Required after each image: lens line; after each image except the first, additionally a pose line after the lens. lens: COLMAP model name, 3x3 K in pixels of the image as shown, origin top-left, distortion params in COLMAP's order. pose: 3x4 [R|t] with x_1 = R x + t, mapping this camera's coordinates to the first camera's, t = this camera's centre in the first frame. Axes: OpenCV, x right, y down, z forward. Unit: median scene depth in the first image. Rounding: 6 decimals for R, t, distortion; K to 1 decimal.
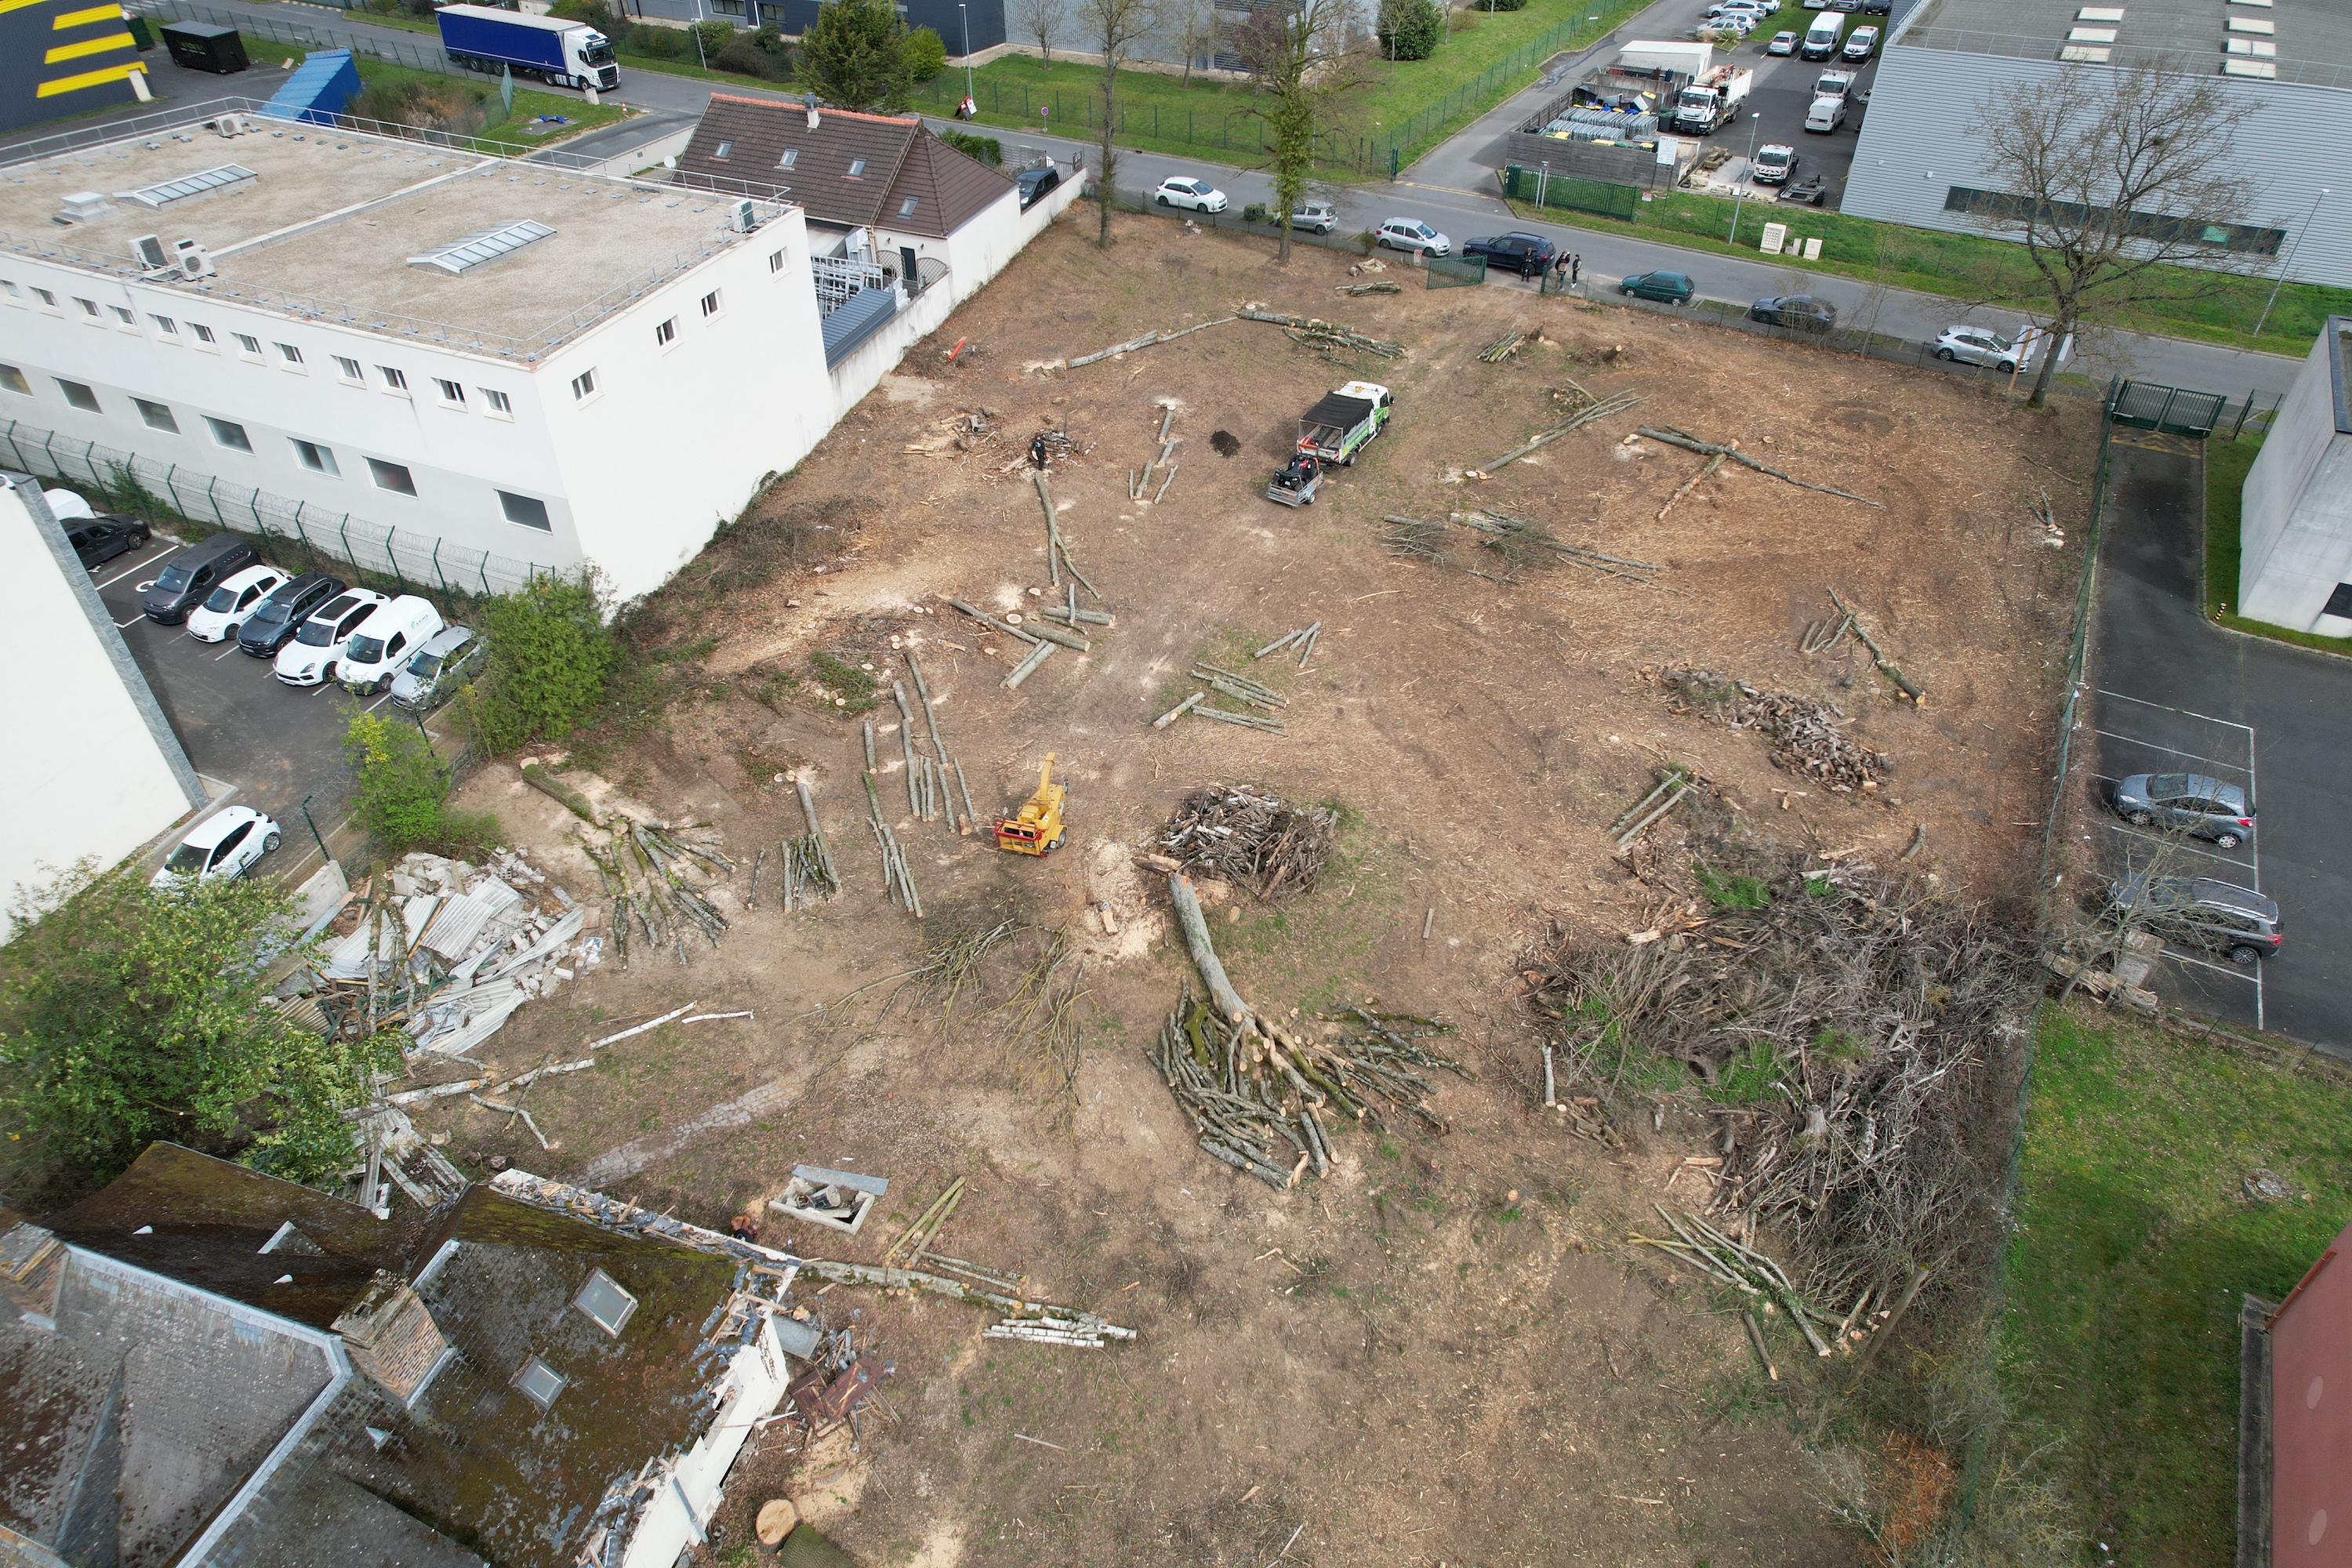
lens RADIAL K [[1497.9, 0, 1173.8], [0, 1497.9, 780.7], [0, 0, 1]] dist [-0.000718, 0.000050]
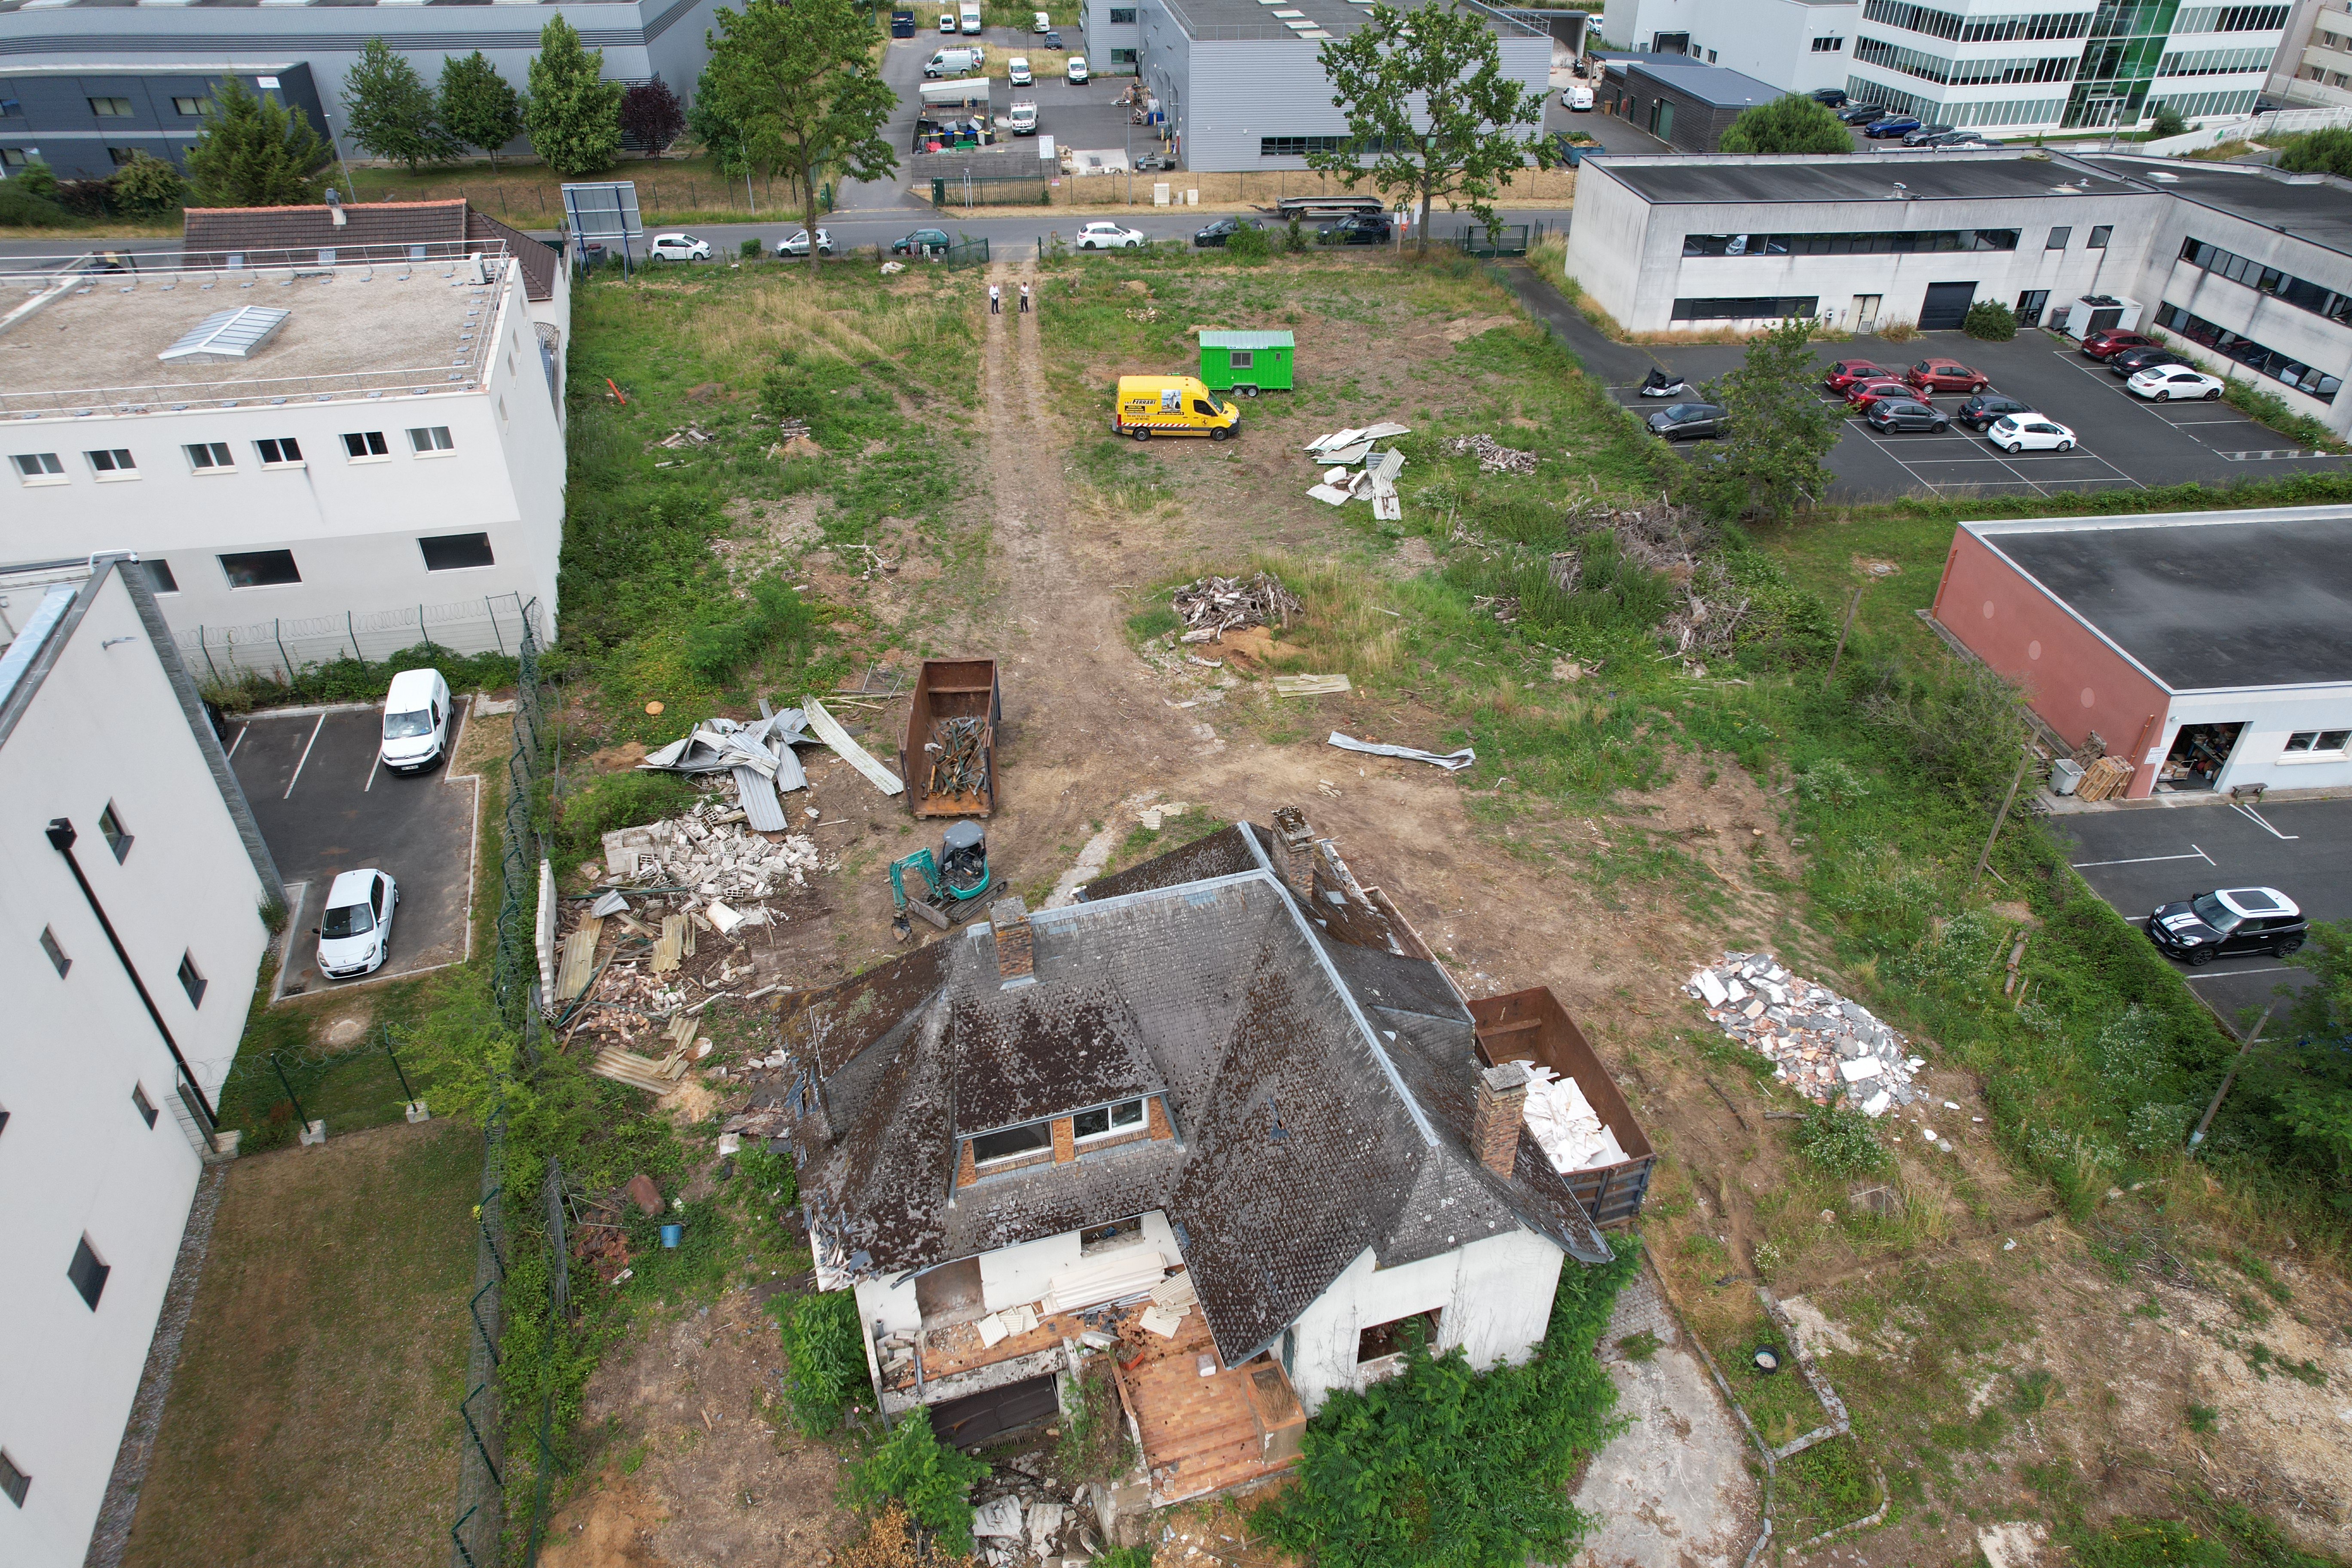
lens RADIAL K [[1497.9, 0, 1177.9], [0, 1497.9, 785.7], [0, 0, 1]] dist [-0.000718, 0.000050]
pose [[0.816027, -0.335114, 0.470955, -0.526361], [0.368686, 0.929284, 0.022419, 0.108858], [-0.445164, 0.155340, 0.881872, -0.051554]]
